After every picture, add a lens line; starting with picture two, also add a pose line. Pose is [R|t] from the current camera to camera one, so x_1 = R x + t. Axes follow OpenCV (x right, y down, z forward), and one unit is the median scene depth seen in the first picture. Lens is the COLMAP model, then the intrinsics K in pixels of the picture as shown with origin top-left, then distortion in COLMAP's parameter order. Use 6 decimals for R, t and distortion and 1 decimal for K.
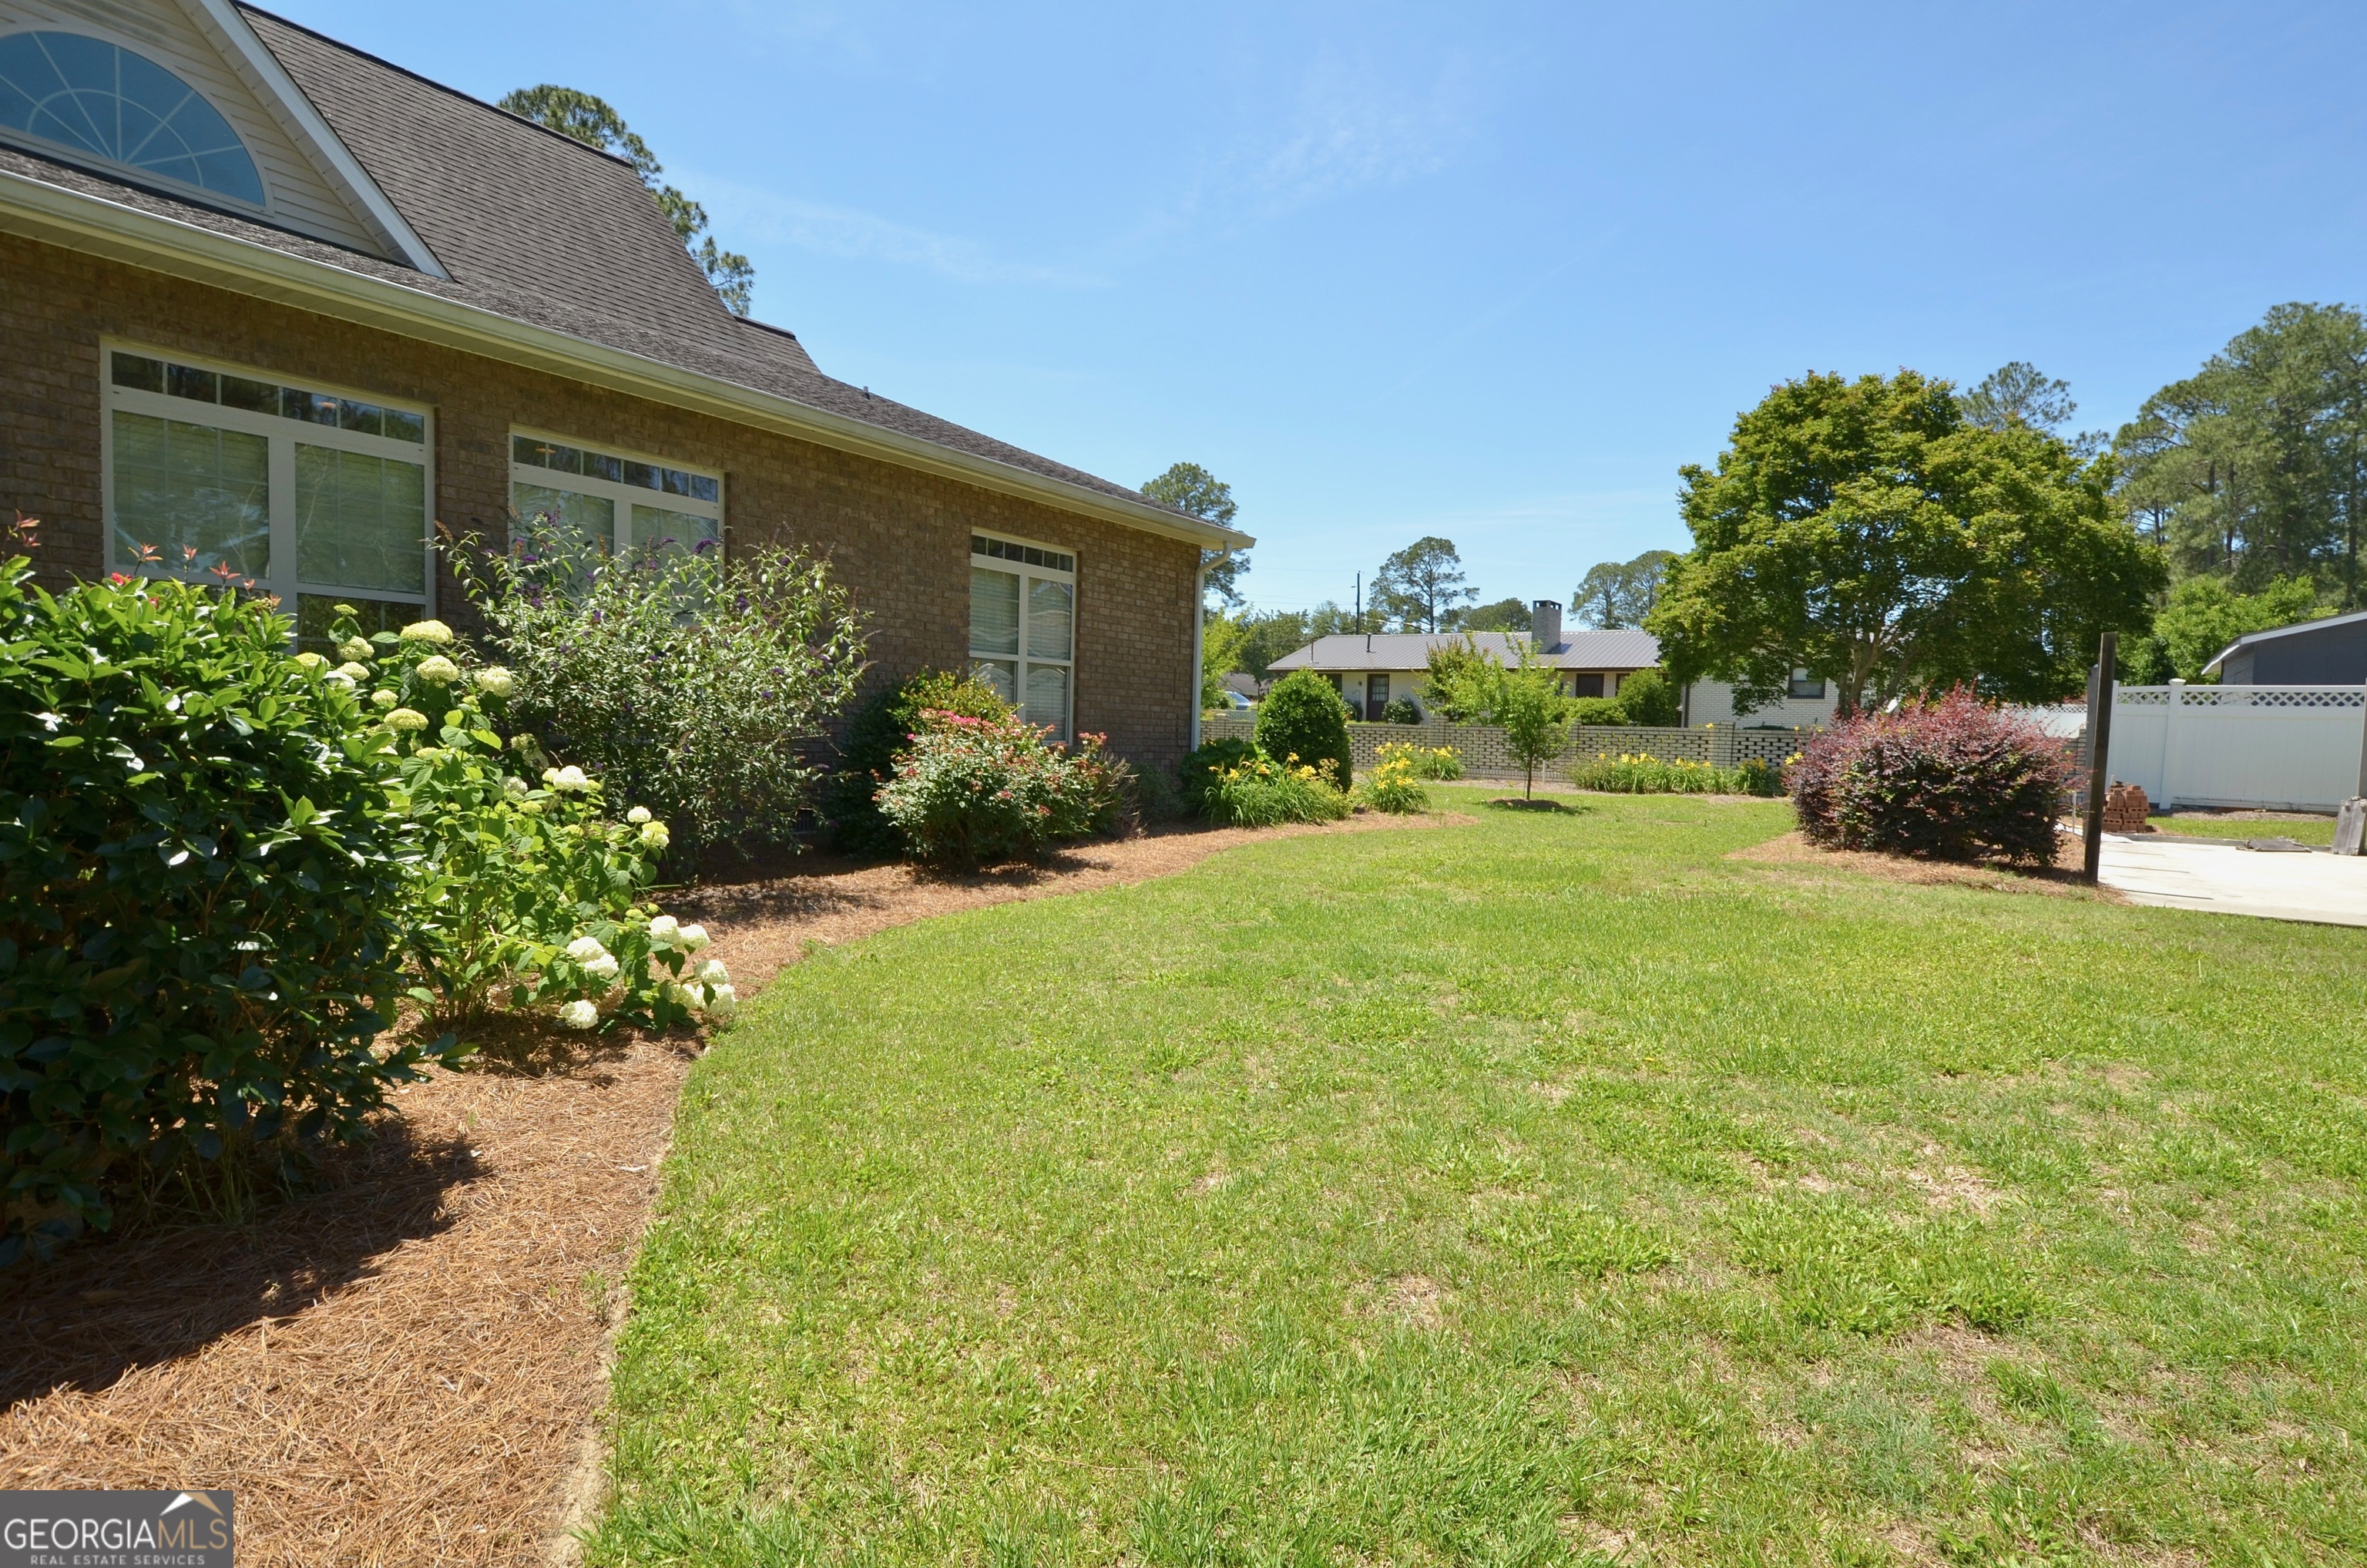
lens RADIAL K [[1156.3, 0, 1246.8], [0, 1156.3, 811.1], [0, 0, 1]] dist [0.005005, -0.010250]
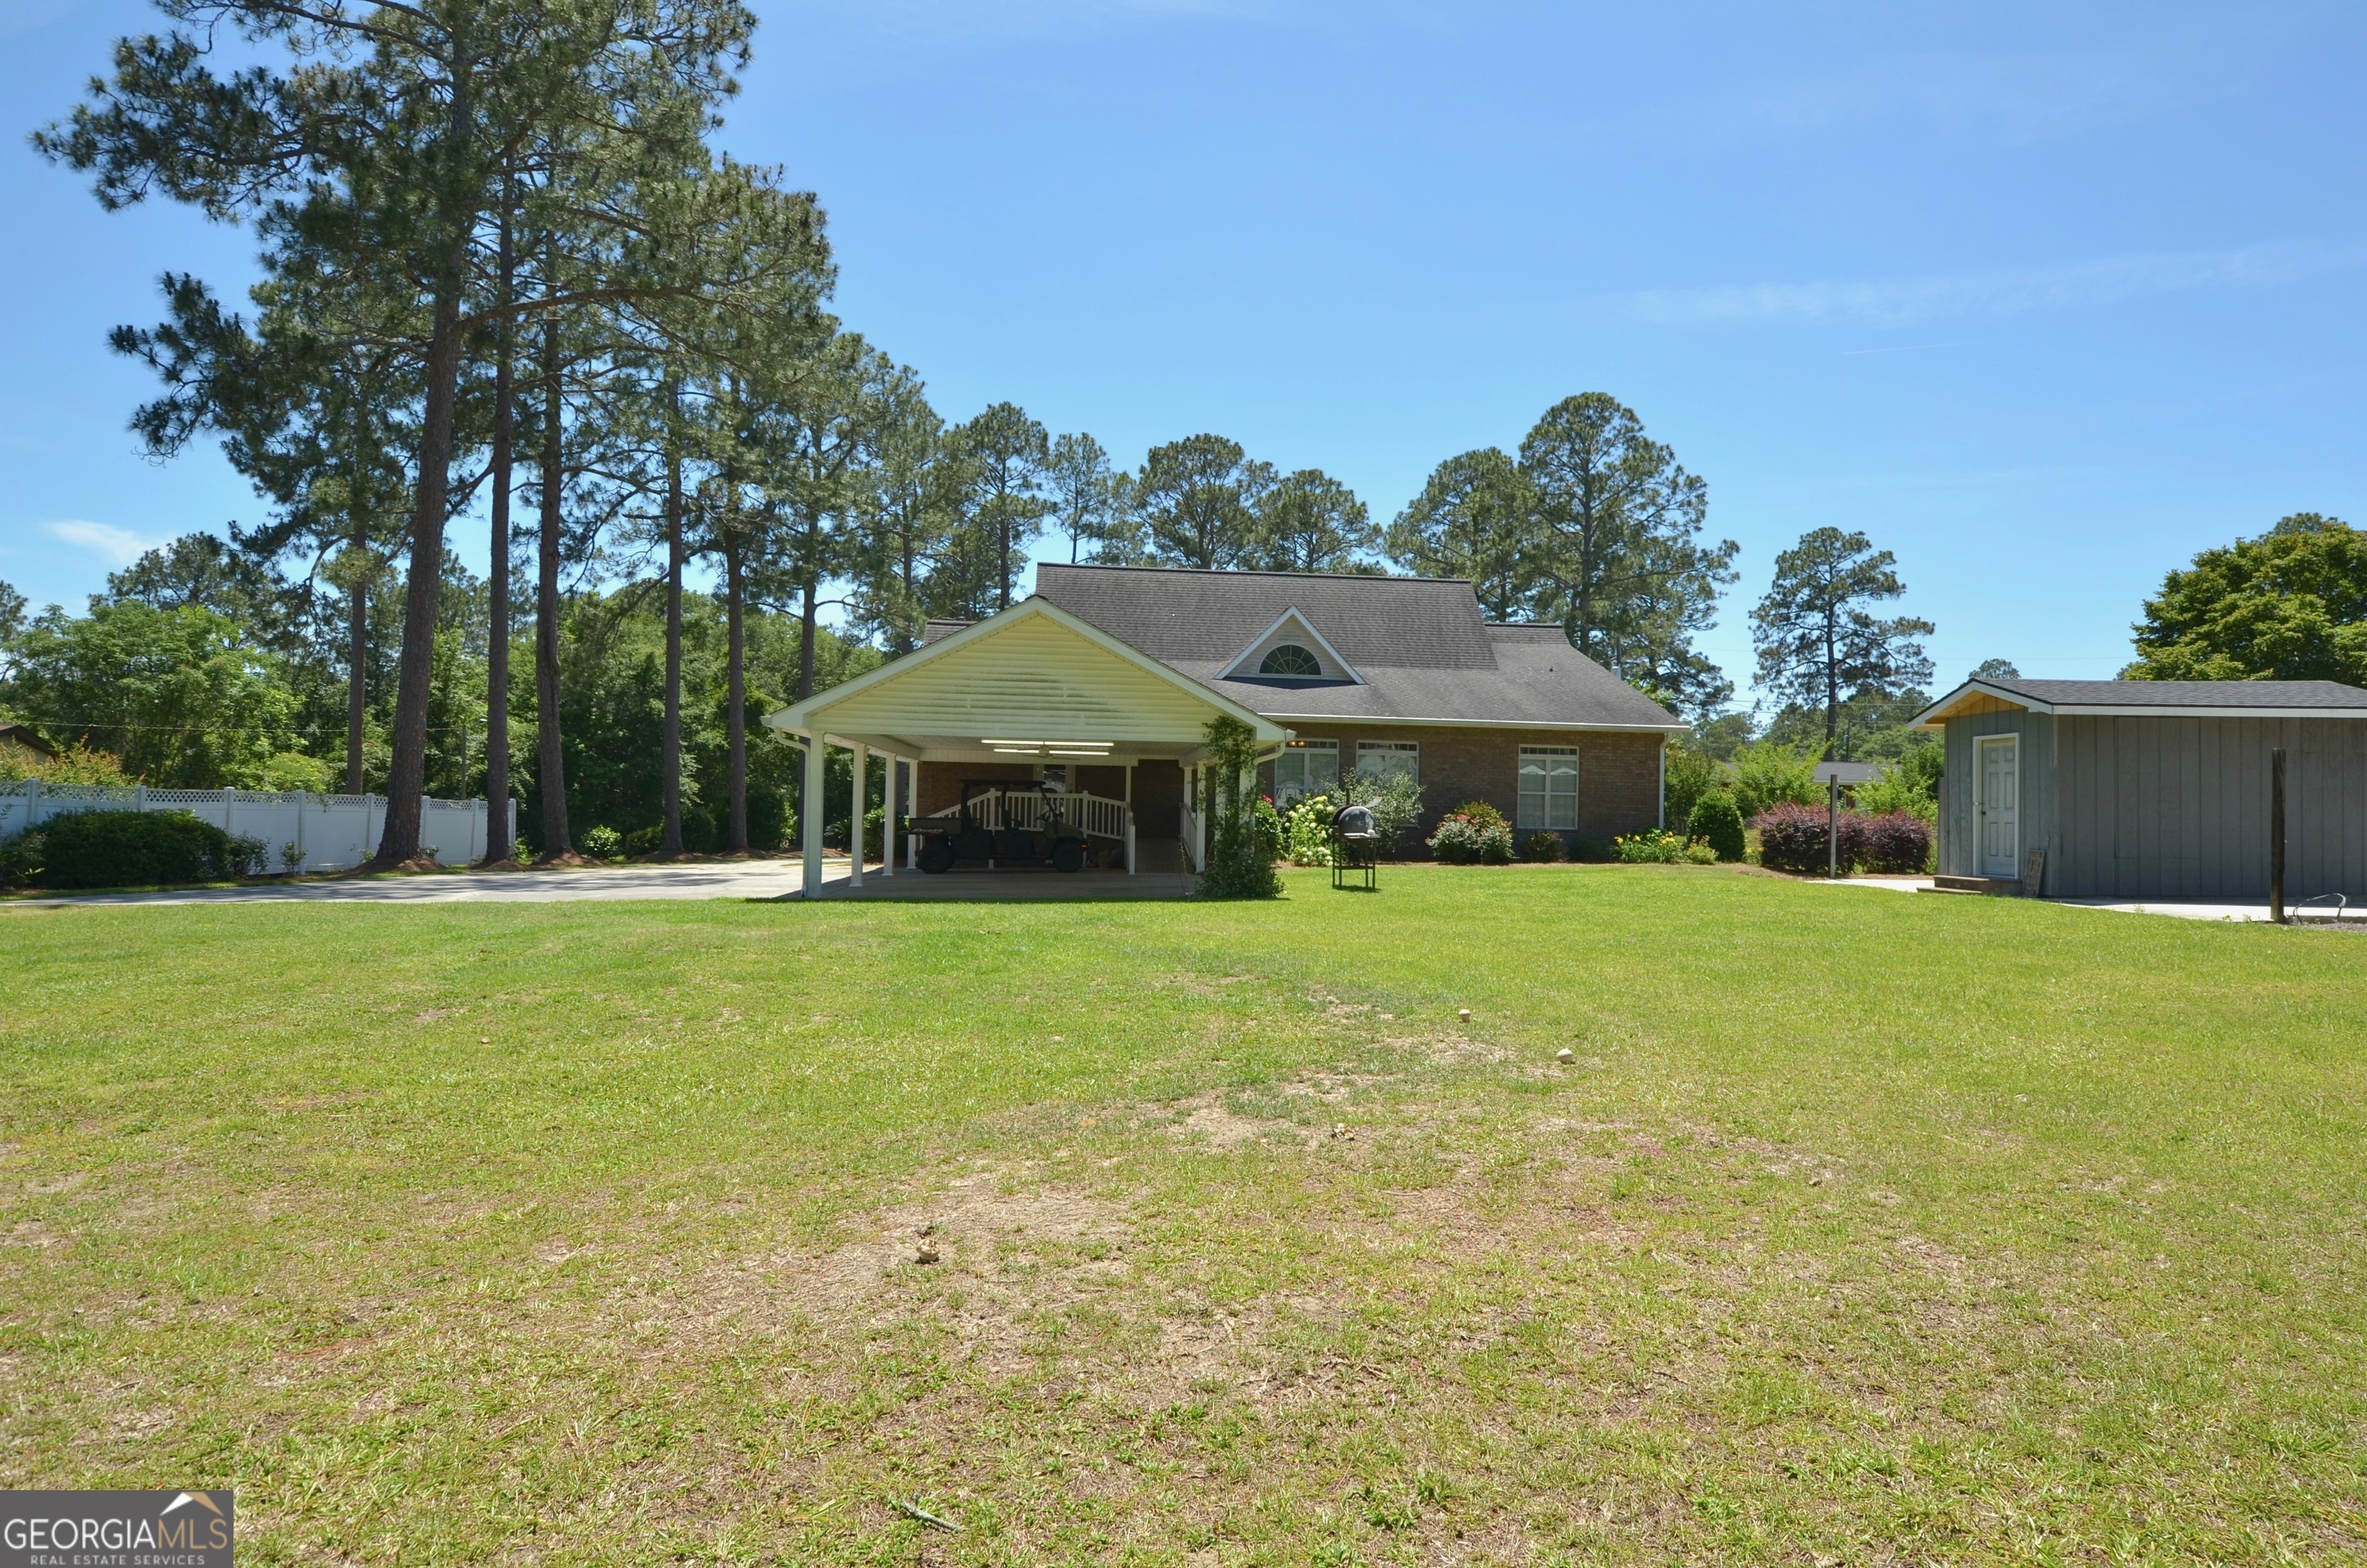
lens RADIAL K [[1303.5, 0, 1244.8], [0, 1303.5, 804.0], [0, 0, 1]] dist [-0.001419, -0.005954]
pose [[0.636628, -0.024365, -0.770786, 0.939396], [-0.054647, 0.995563, -0.076605, 0.084305], [0.769232, 0.090890, 0.632472, -0.760834]]
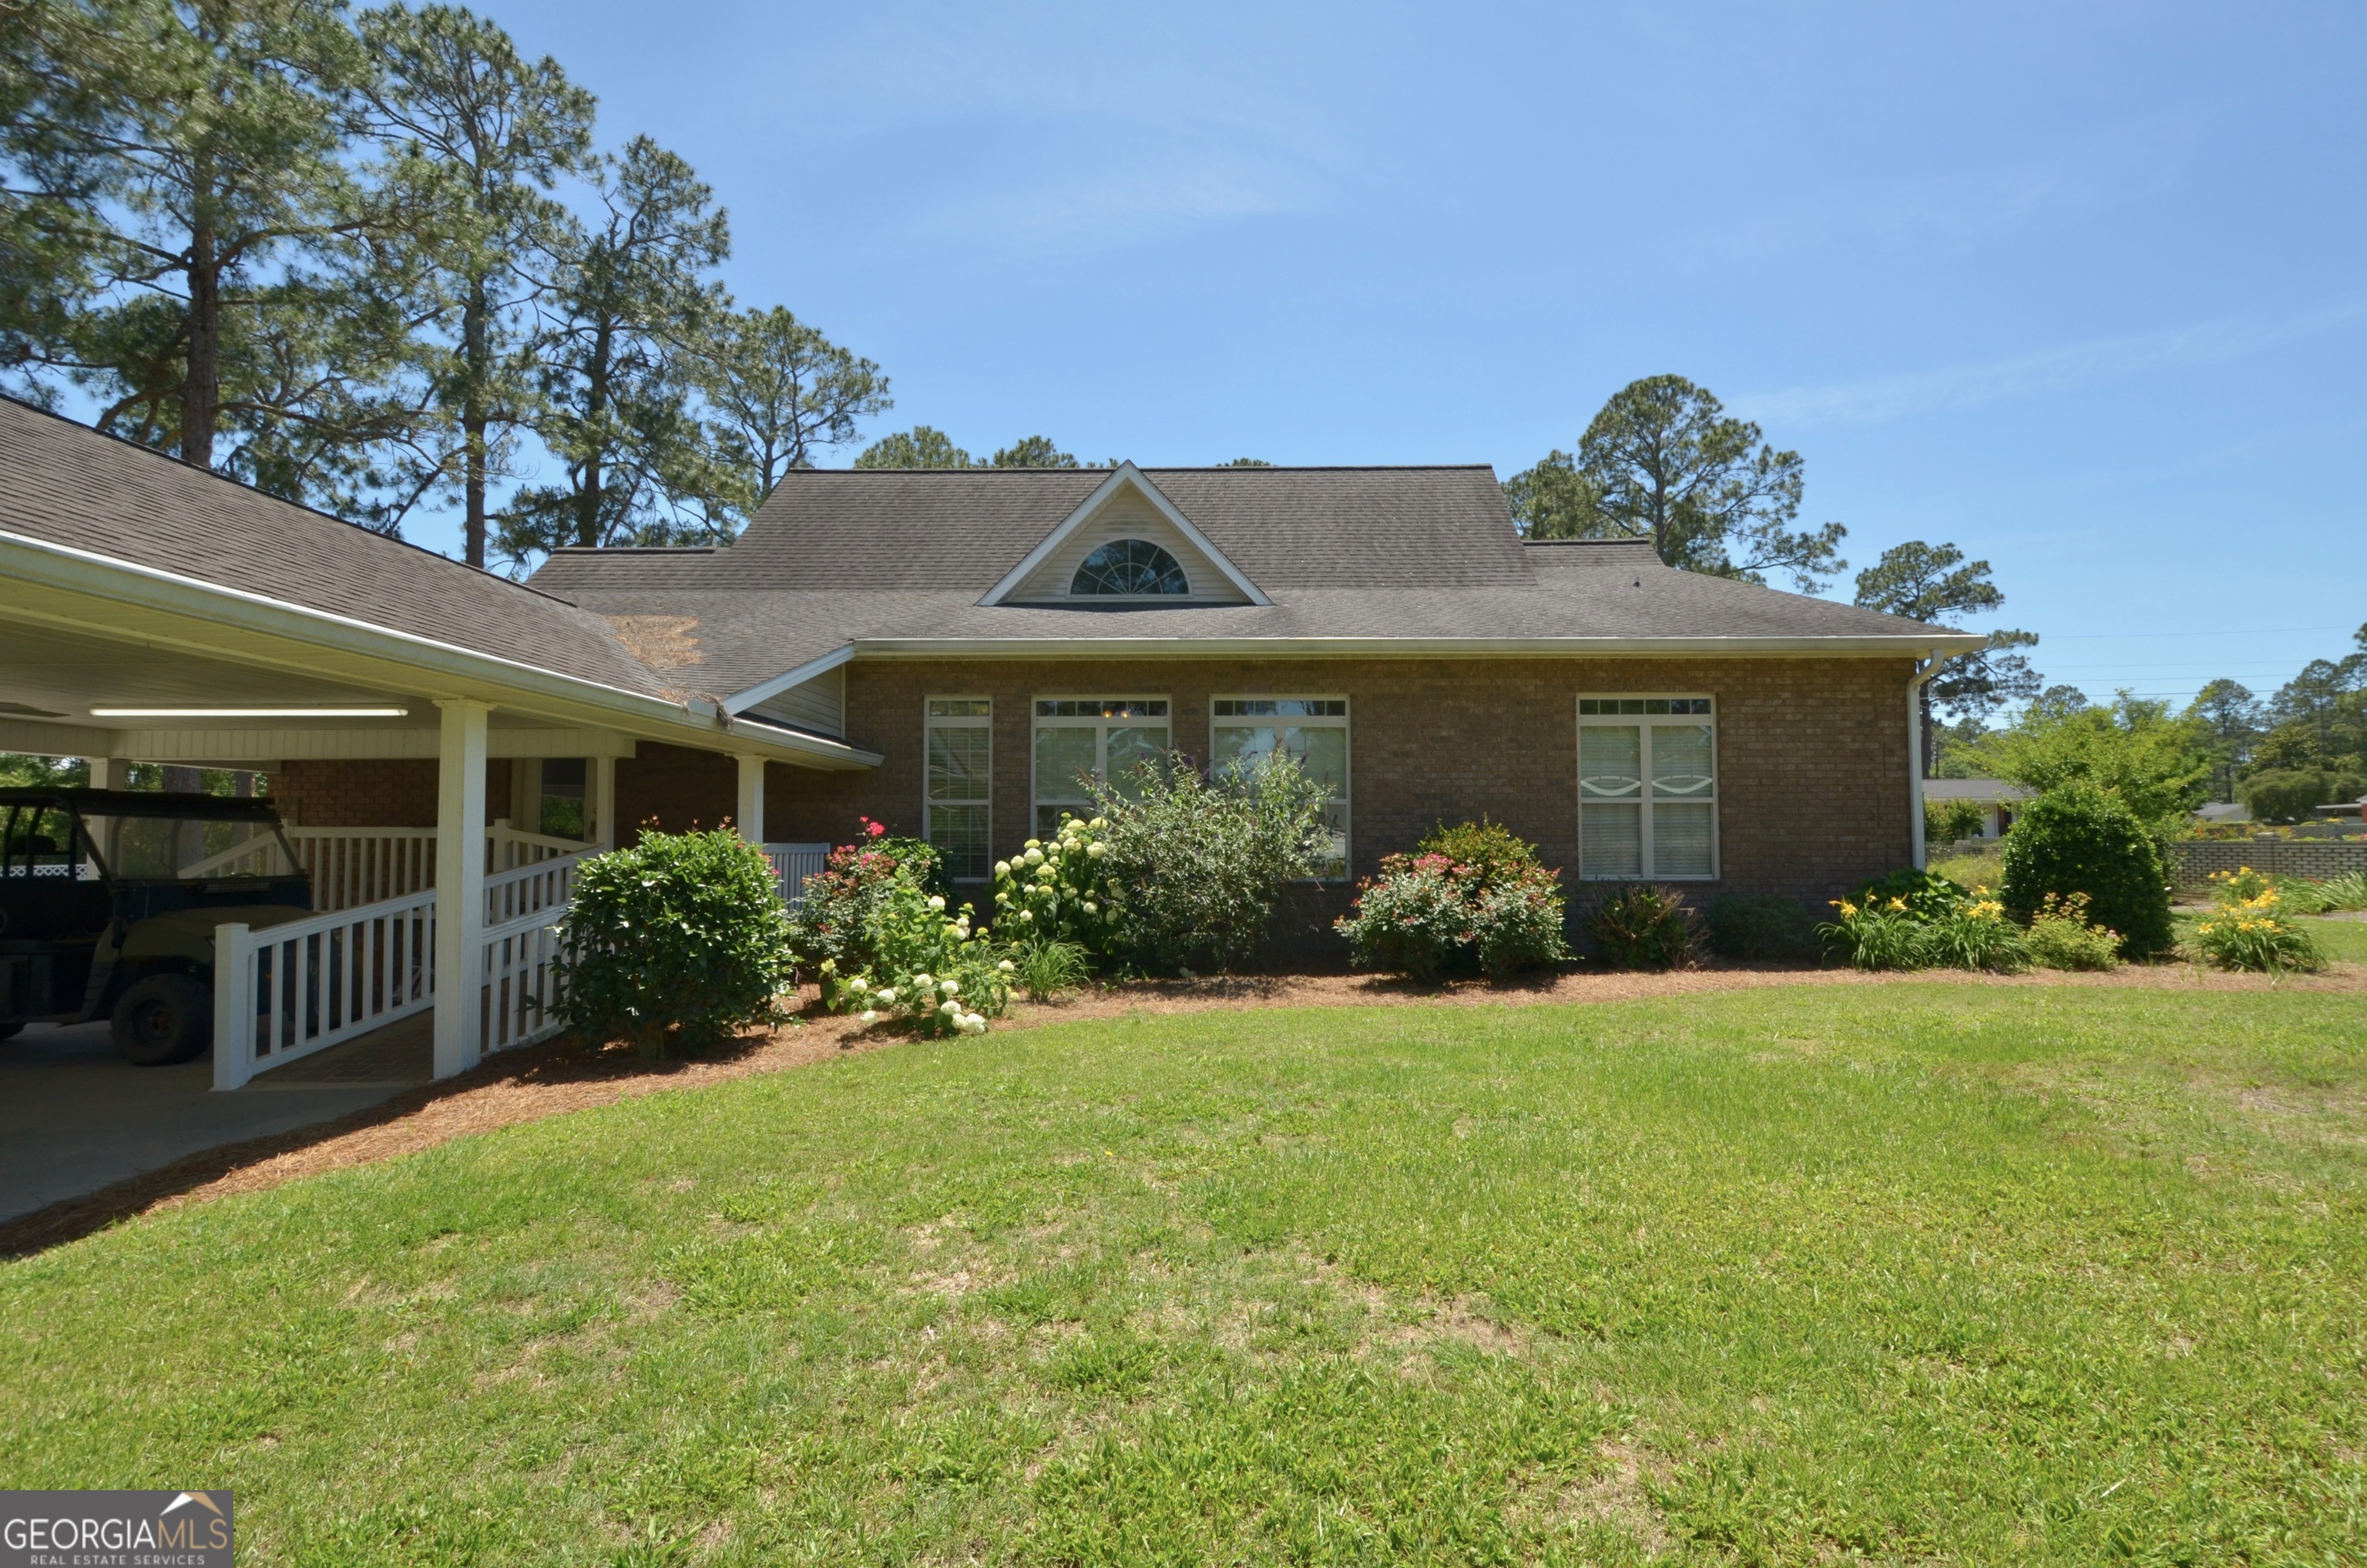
lens RADIAL K [[1033.3, 0, 1257.3], [0, 1033.3, 790.6], [0, 0, 1]] dist [0.004721, -0.004658]
pose [[0.545613, -0.081958, -0.834020, 0.259882], [-0.037642, 0.991805, -0.122089, -0.004991], [0.837191, 0.098007, 0.538057, 0.101883]]
